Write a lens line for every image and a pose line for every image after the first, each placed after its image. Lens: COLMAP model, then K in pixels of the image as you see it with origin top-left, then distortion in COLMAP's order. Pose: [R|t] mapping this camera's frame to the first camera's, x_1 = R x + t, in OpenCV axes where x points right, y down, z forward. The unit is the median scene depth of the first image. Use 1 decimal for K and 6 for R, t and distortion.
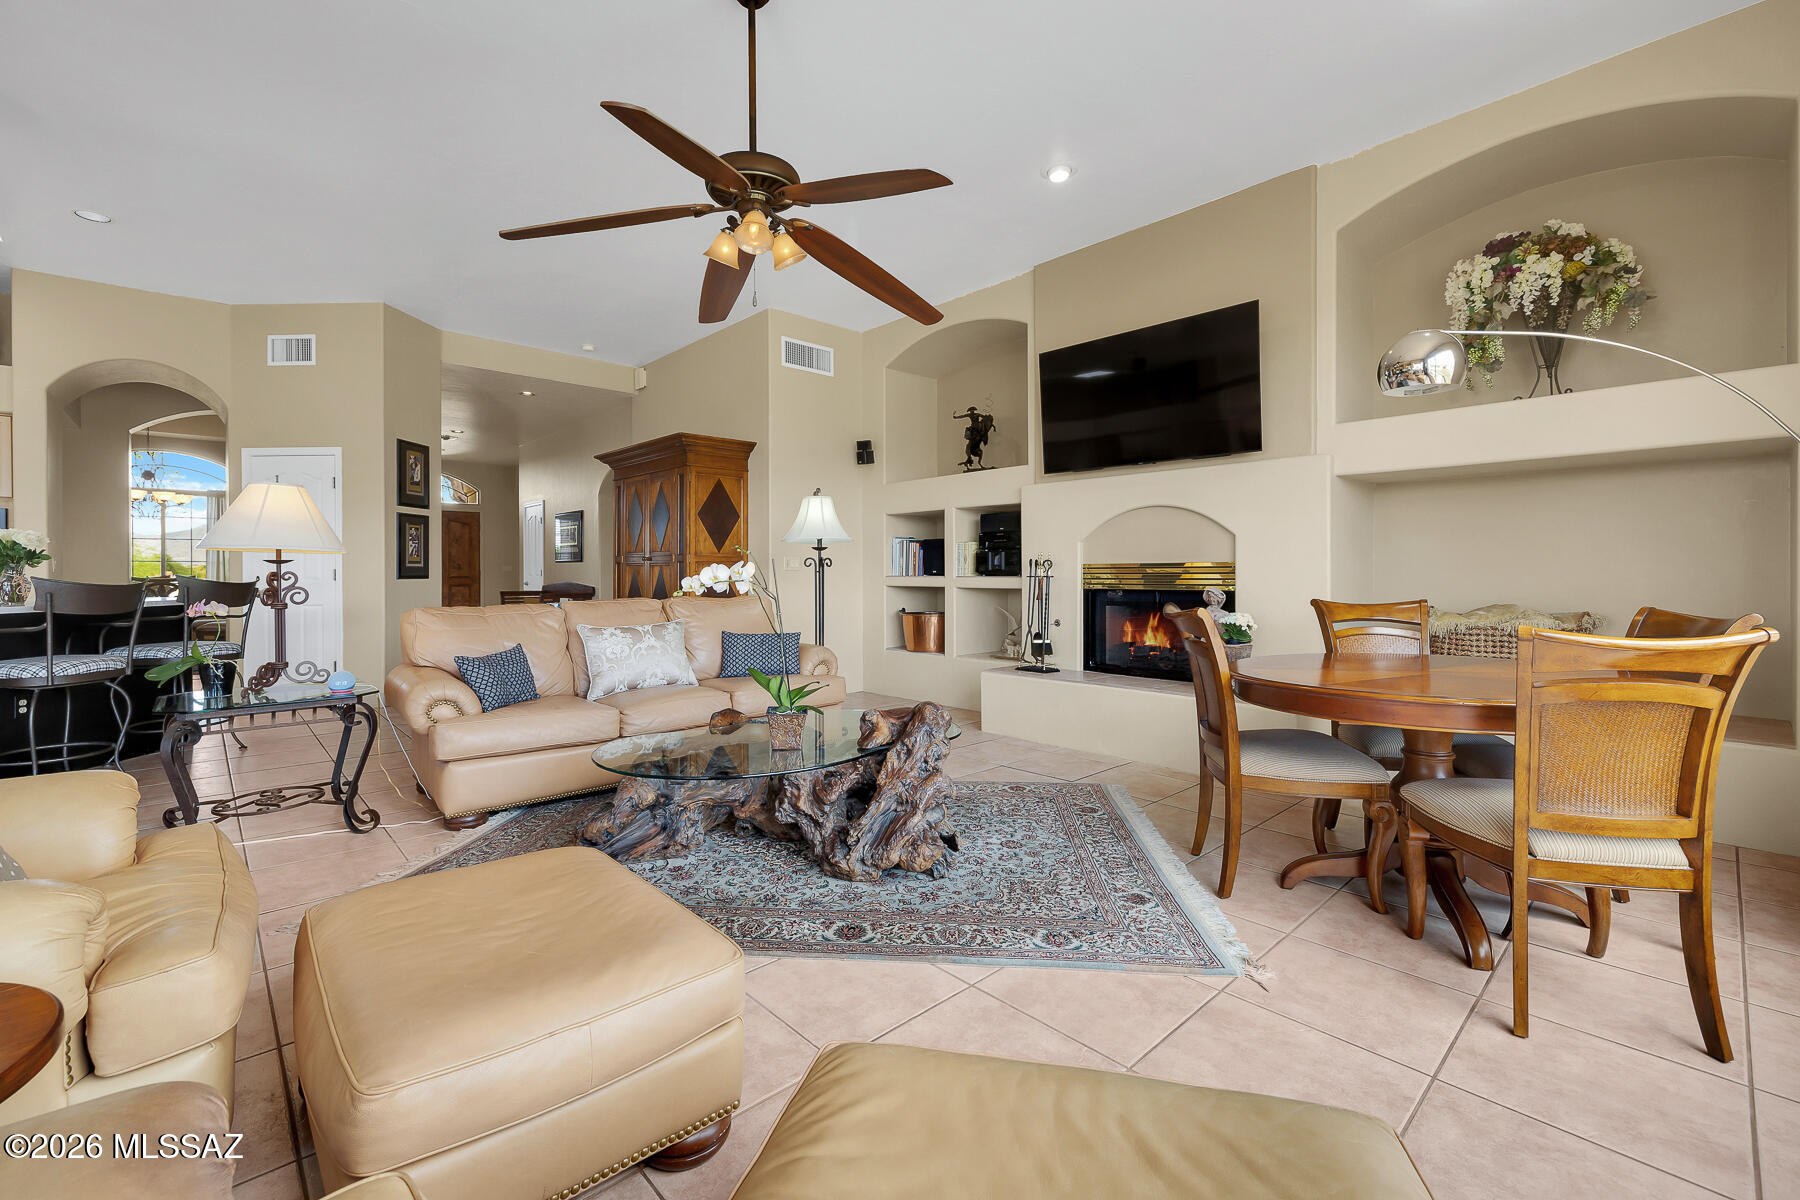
lens RADIAL K [[759.3, 0, 894.7], [0, 759.3, 579.1], [0, 0, 1]] dist [-0.002208, -0.000457]
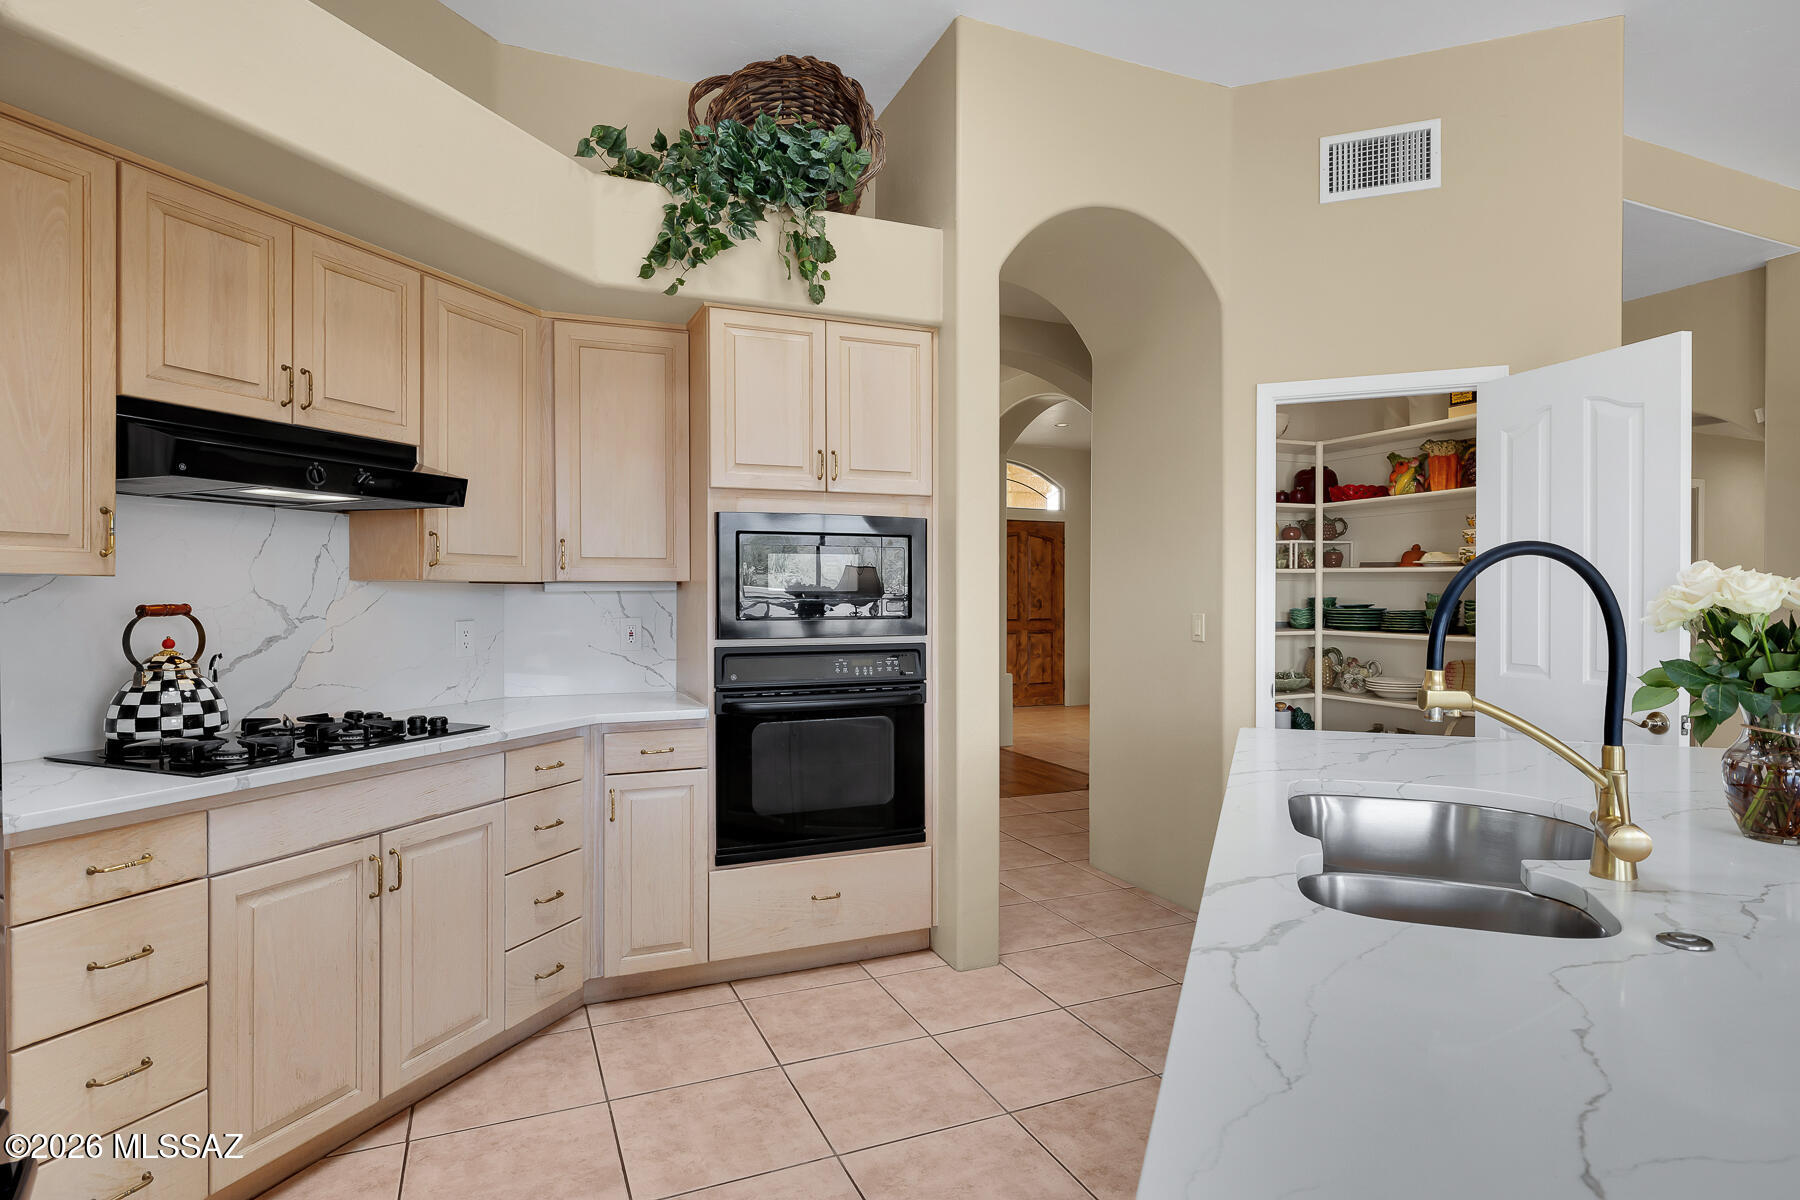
lens RADIAL K [[939.2, 0, 877.3], [0, 939.2, 596.7], [0, 0, 1]] dist [0.000400, 0.000165]
pose [[0.942073, 0.002295, -0.335399, -0.892913], [-0.004753, 0.999968, -0.006508, -0.034294], [0.335374, 0.007725, 0.942054, 0.364714]]
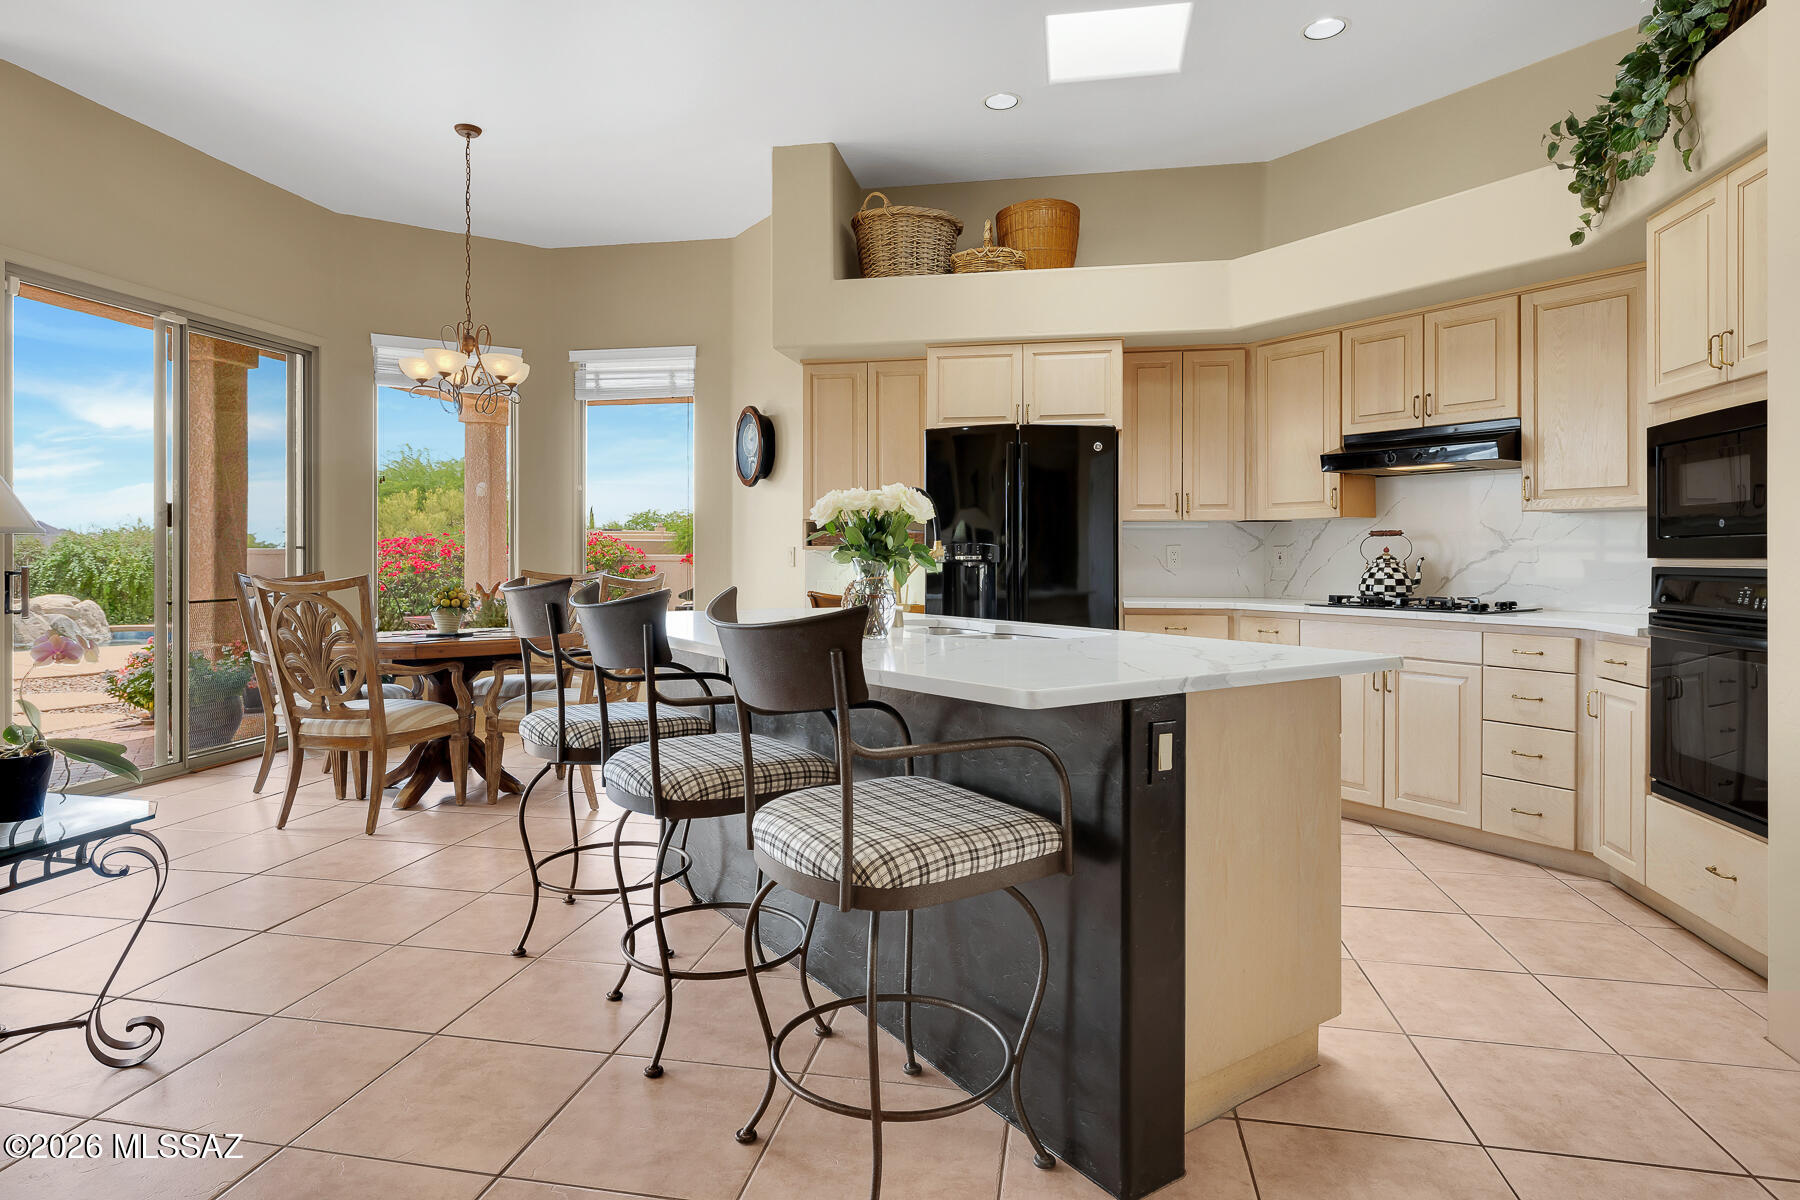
lens RADIAL K [[963.7, 0, 901.8], [0, 963.7, 543.7], [0, 0, 1]] dist [-0.003678, -0.001058]
pose [[-0.797396, -0.003183, -0.603448, -0.522921], [-0.004931, 0.999987, 0.001241, -0.021305], [0.603436, 0.003965, -0.797402, 0.982230]]
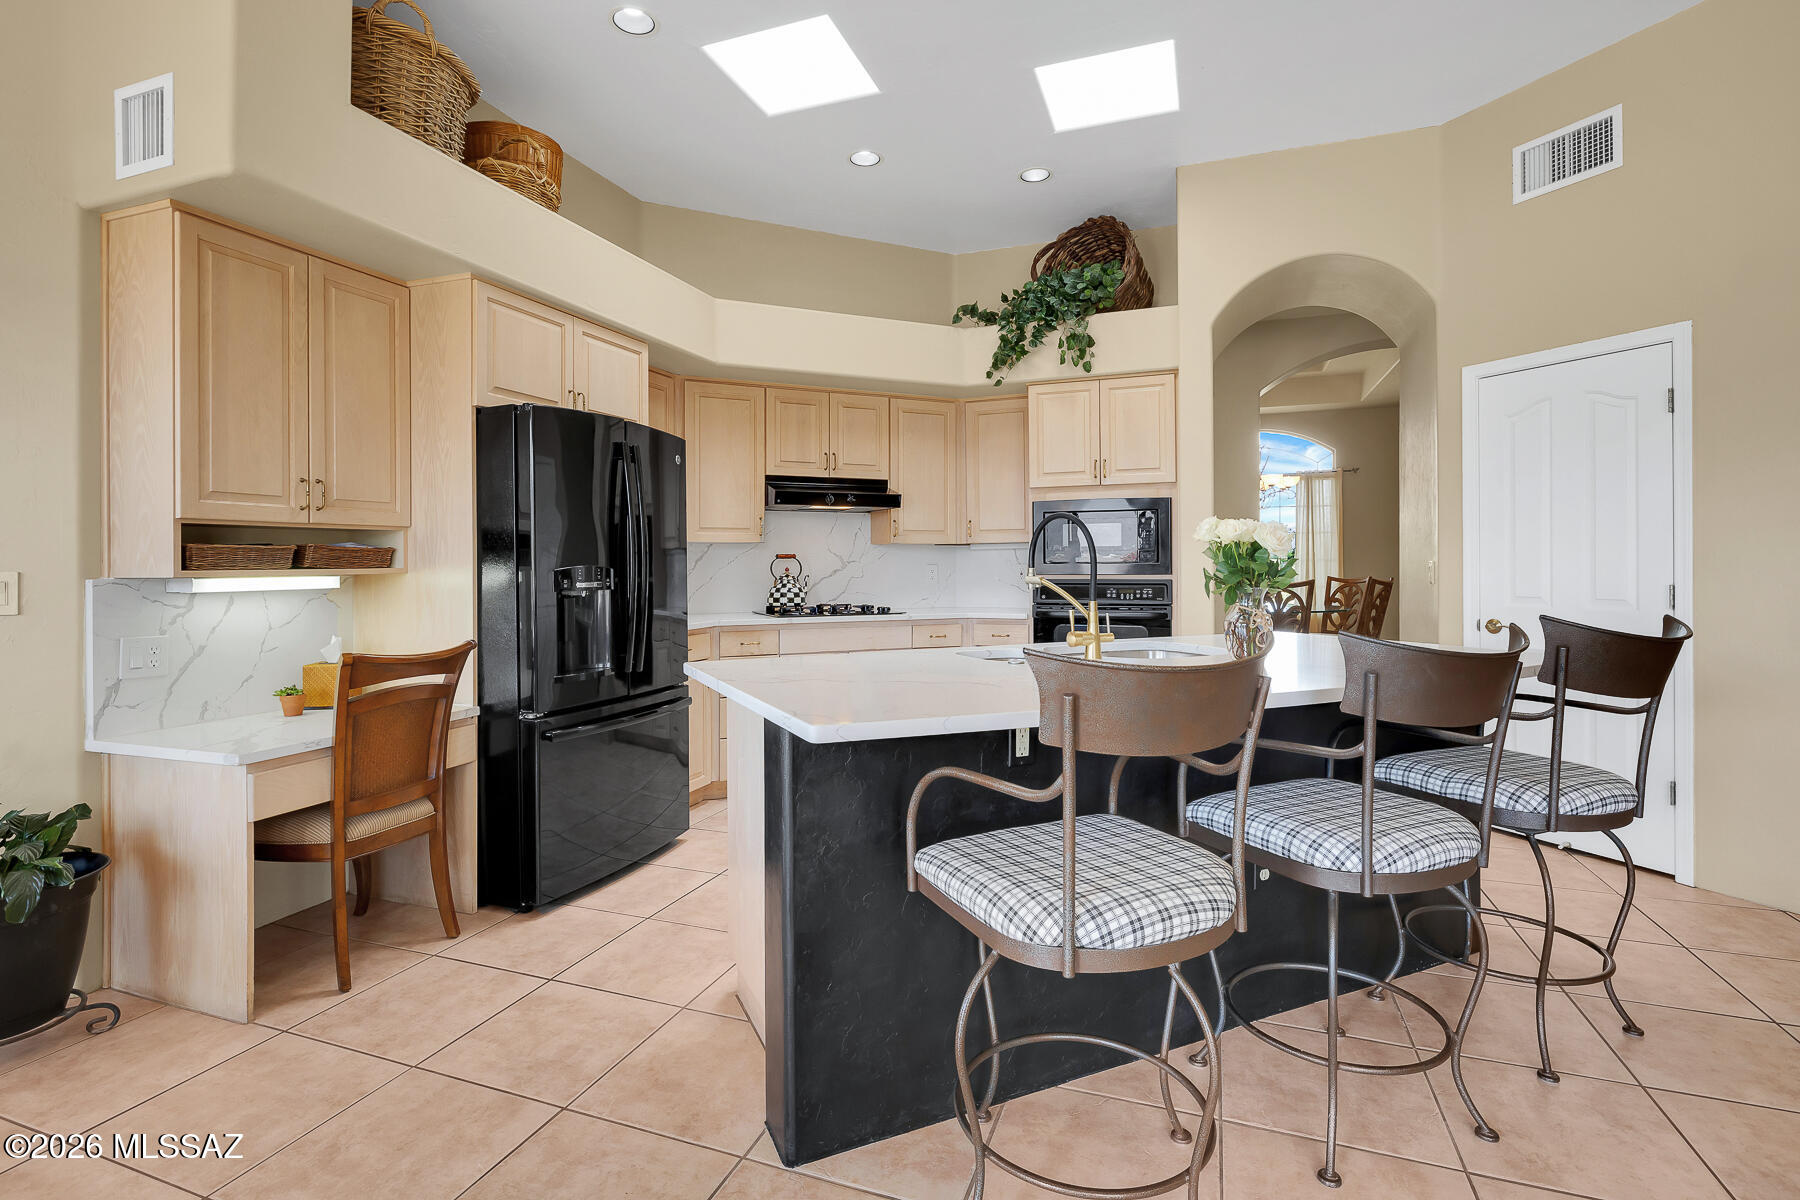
lens RADIAL K [[852.7, 0, 894.0], [0, 852.7, 566.3], [0, 0, 1]] dist [0.000573, -0.000204]
pose [[0.453098, 0.001400, -0.891460, -0.480848], [-0.005004, 0.999987, -0.000973, -0.020435], [0.891447, 0.004901, 0.453099, 0.330005]]
